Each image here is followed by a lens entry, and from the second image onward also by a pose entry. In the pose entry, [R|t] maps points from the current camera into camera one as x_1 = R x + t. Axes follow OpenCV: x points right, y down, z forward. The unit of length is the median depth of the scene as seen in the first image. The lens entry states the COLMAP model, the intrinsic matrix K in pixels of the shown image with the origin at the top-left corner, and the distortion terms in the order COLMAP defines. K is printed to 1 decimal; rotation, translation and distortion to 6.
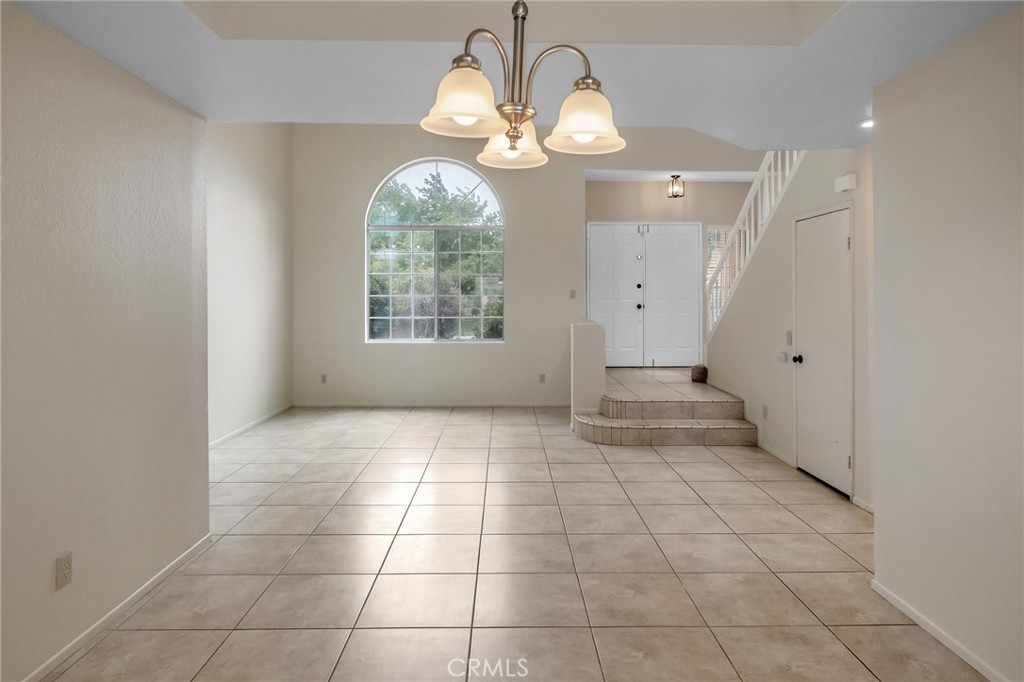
lens RADIAL K [[590.5, 0, 512.6], [0, 590.5, 298.4], [0, 0, 1]] dist [-0.000086, -0.000036]
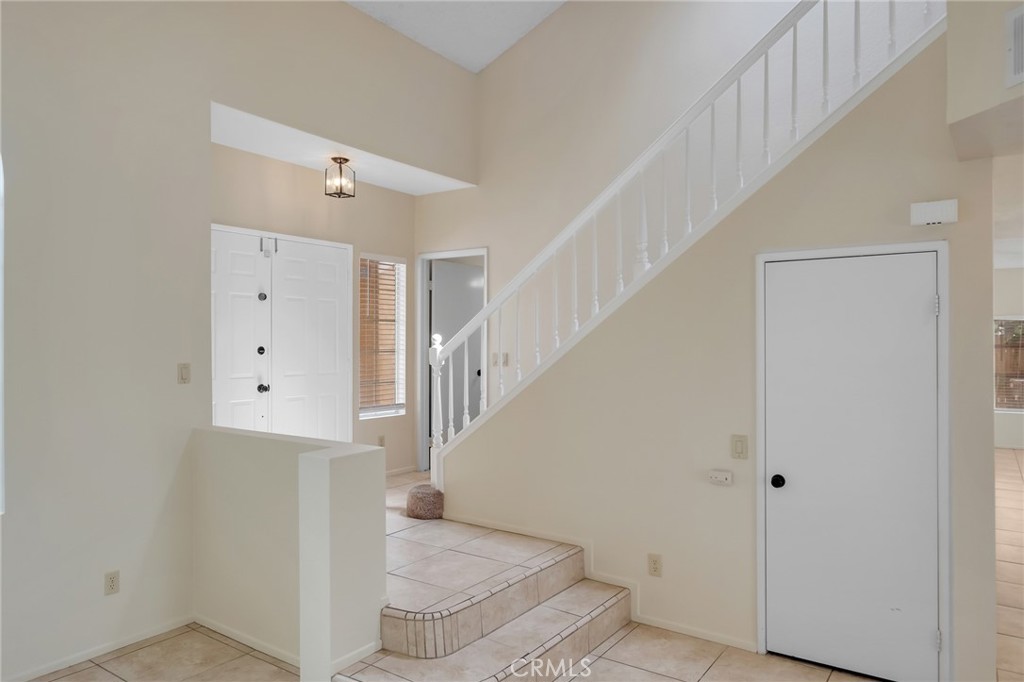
lens RADIAL K [[677.2, 0, 512.0], [0, 677.2, 341.0], [0, 0, 1]] dist [-0.004173, -0.001072]
pose [[0.587065, -0.000728, 0.809539, -0.166058], [0.005610, 0.999979, -0.003169, -0.028821], [-0.809520, 0.006402, 0.587057, 0.499939]]
